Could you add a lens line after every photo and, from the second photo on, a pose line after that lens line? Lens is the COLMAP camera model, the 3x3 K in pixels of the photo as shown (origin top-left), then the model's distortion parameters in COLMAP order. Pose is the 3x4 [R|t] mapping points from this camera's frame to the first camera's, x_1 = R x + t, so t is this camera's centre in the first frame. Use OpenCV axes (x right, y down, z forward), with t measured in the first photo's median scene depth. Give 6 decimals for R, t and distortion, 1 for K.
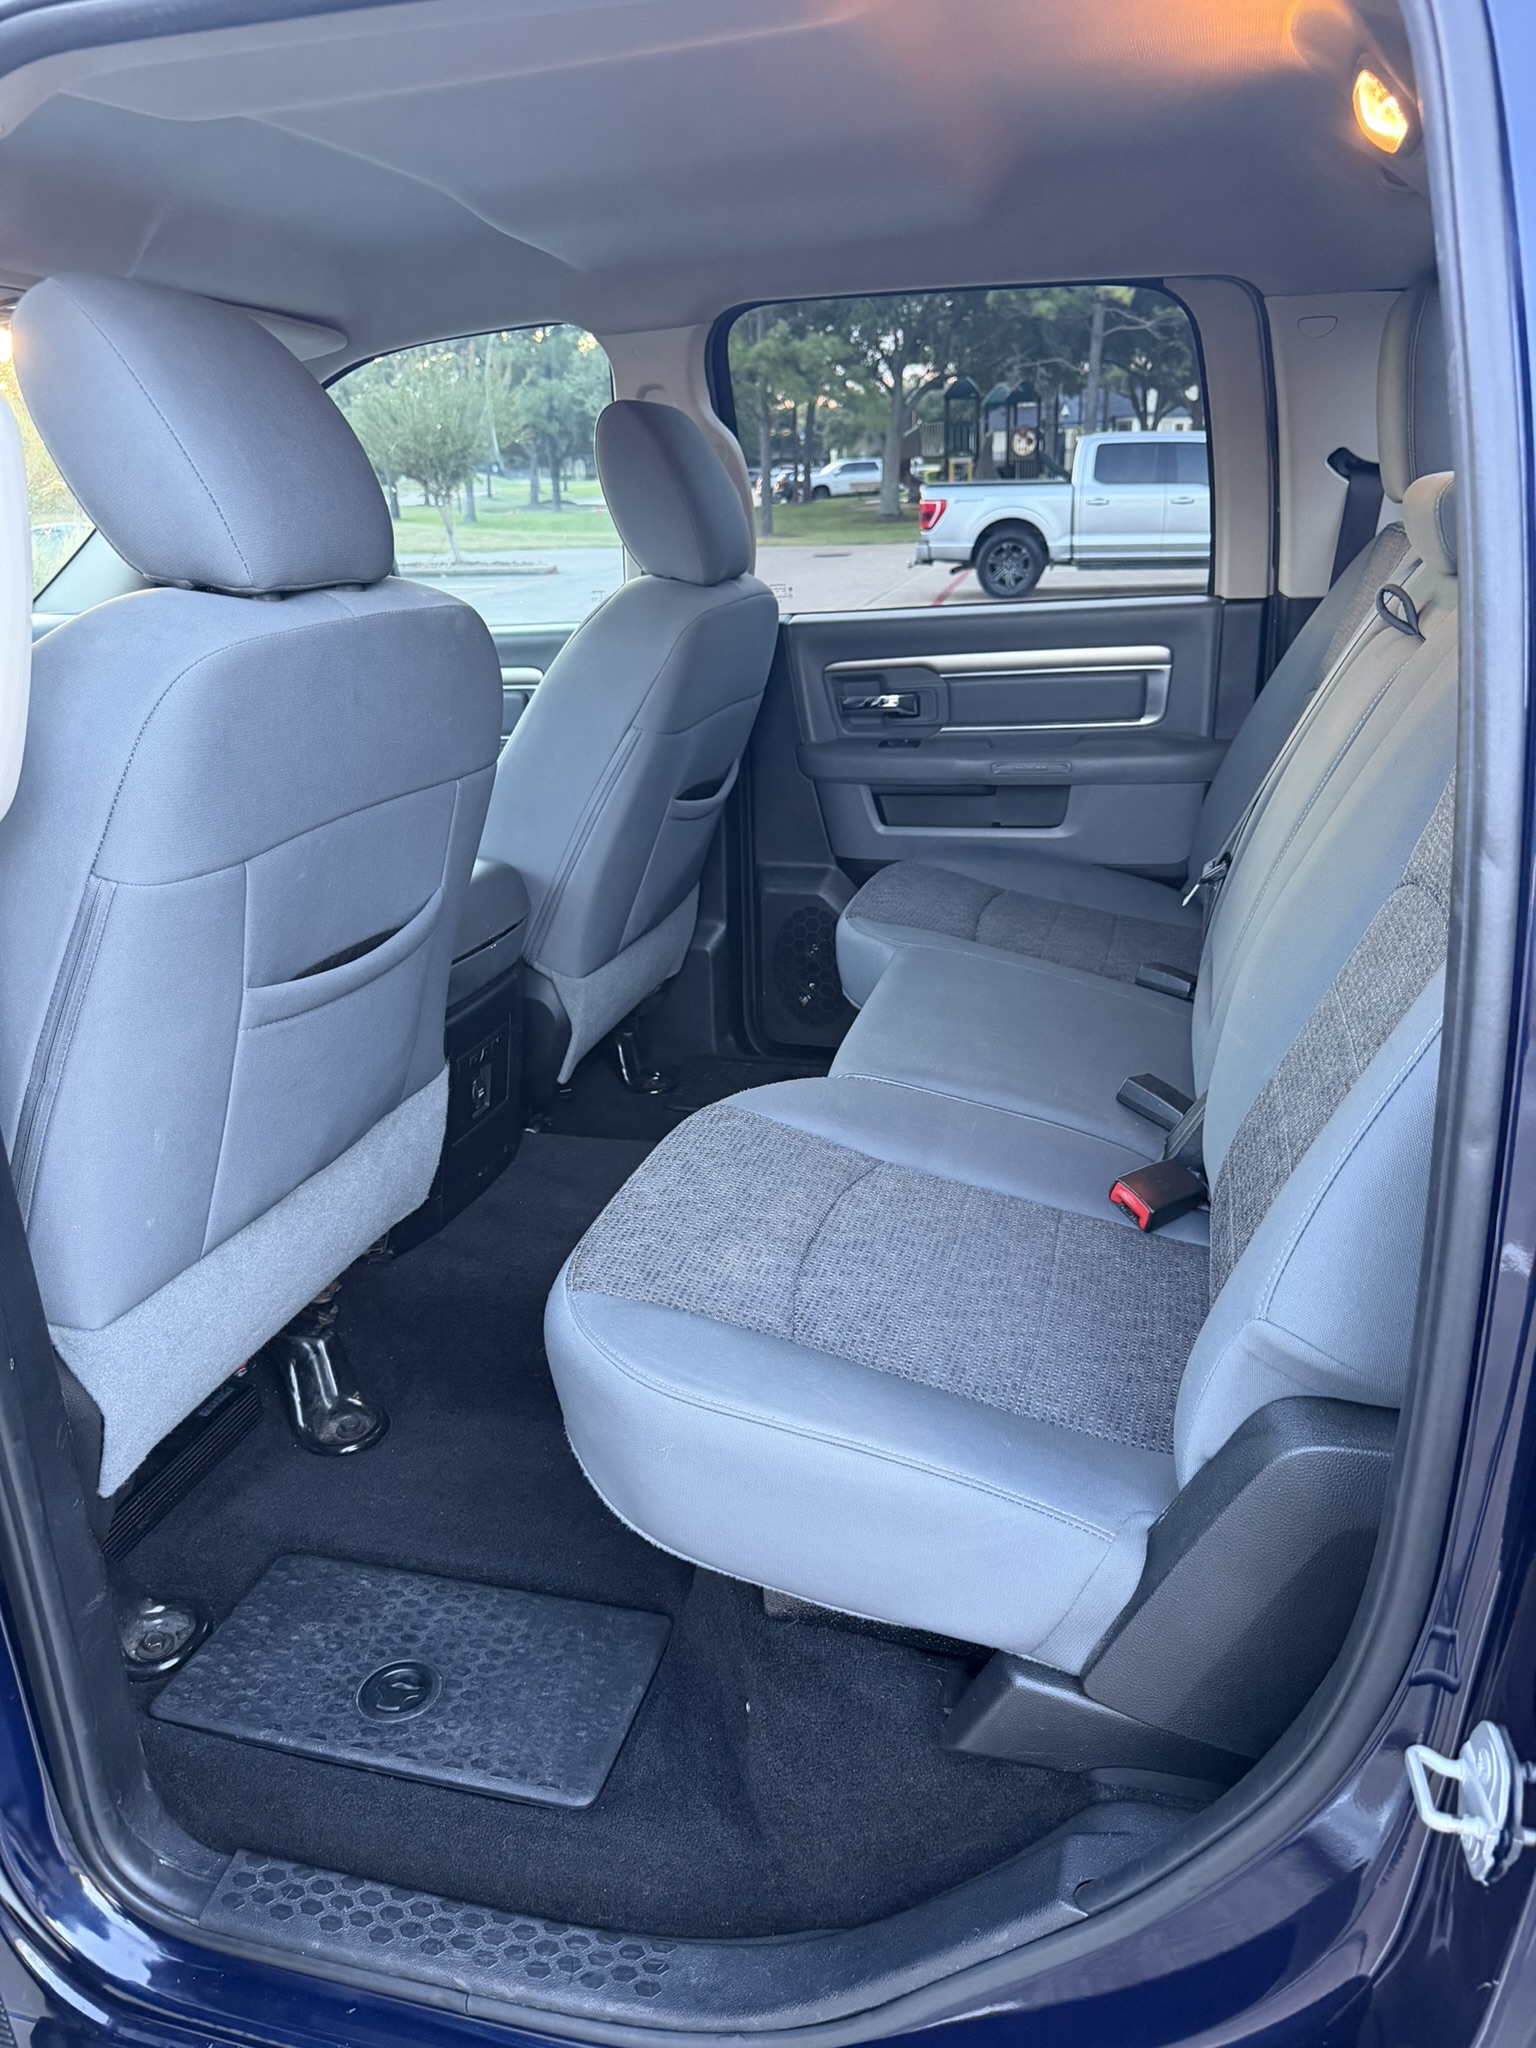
lens RADIAL K [[1456.6, 0, 768.0], [0, 1456.6, 1024.0], [0, 0, 1]] dist [0.034744, -0.061316]
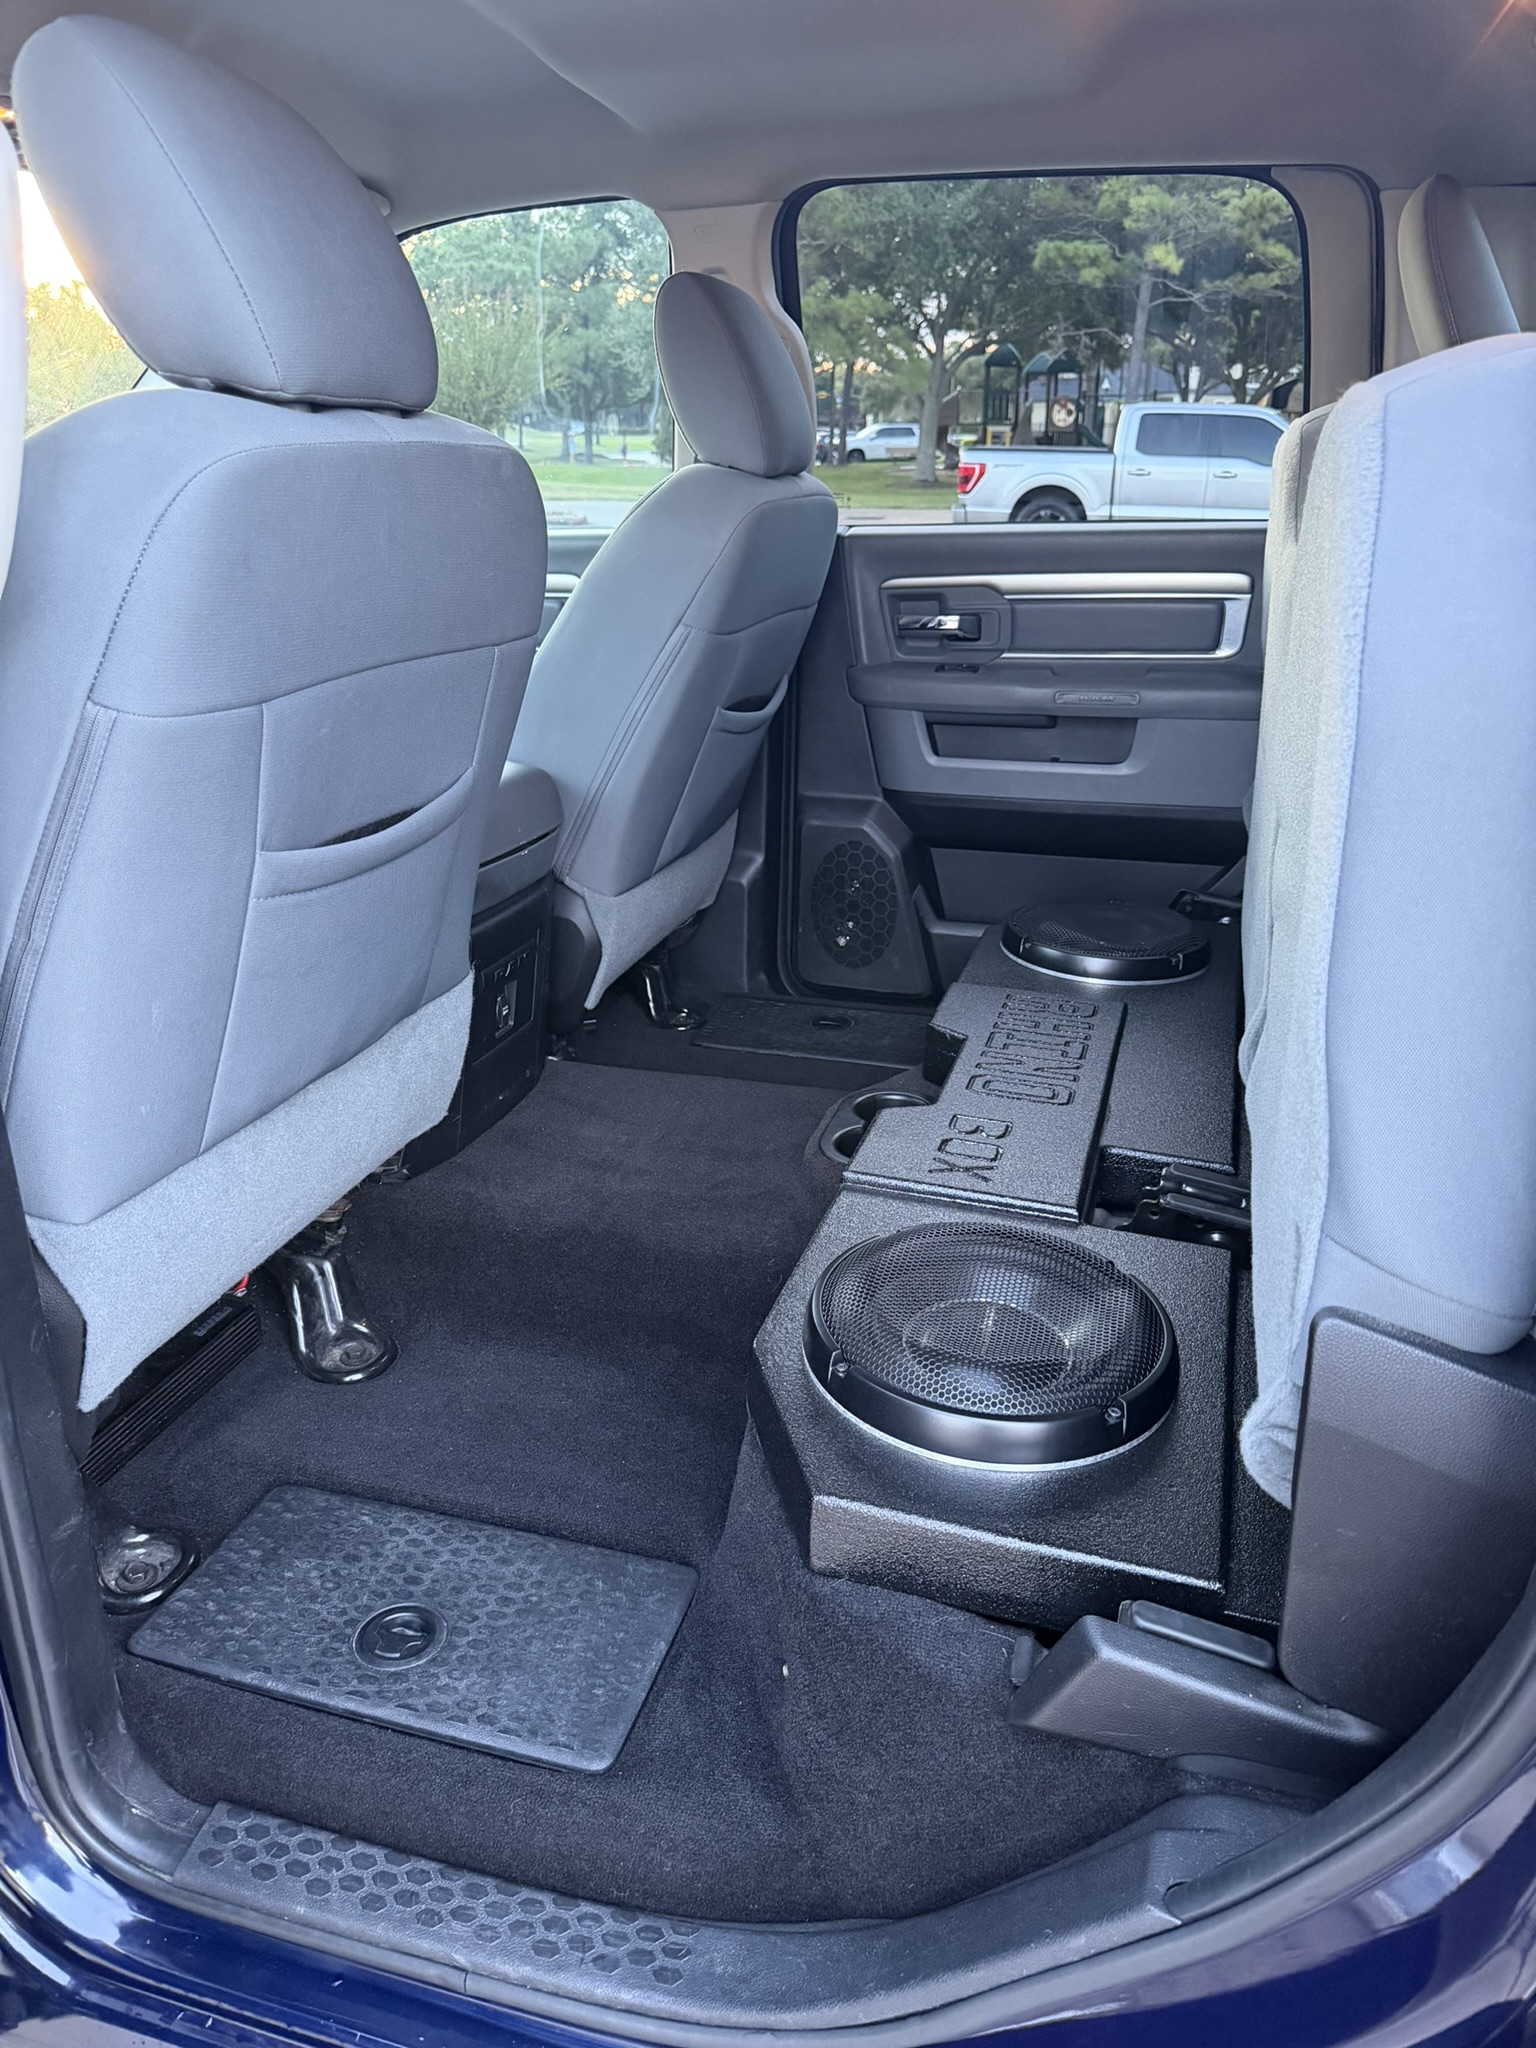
lens RADIAL K [[1456.6, 0, 768.0], [0, 1456.6, 1024.0], [0, 0, 1]] dist [0.034744, -0.061316]
pose [[0.999162, 0.040438, -0.006338, -0.030283], [-0.040303, 0.998984, 0.020166, 0.042978], [0.007147, -0.019894, 0.999777, 0.089118]]
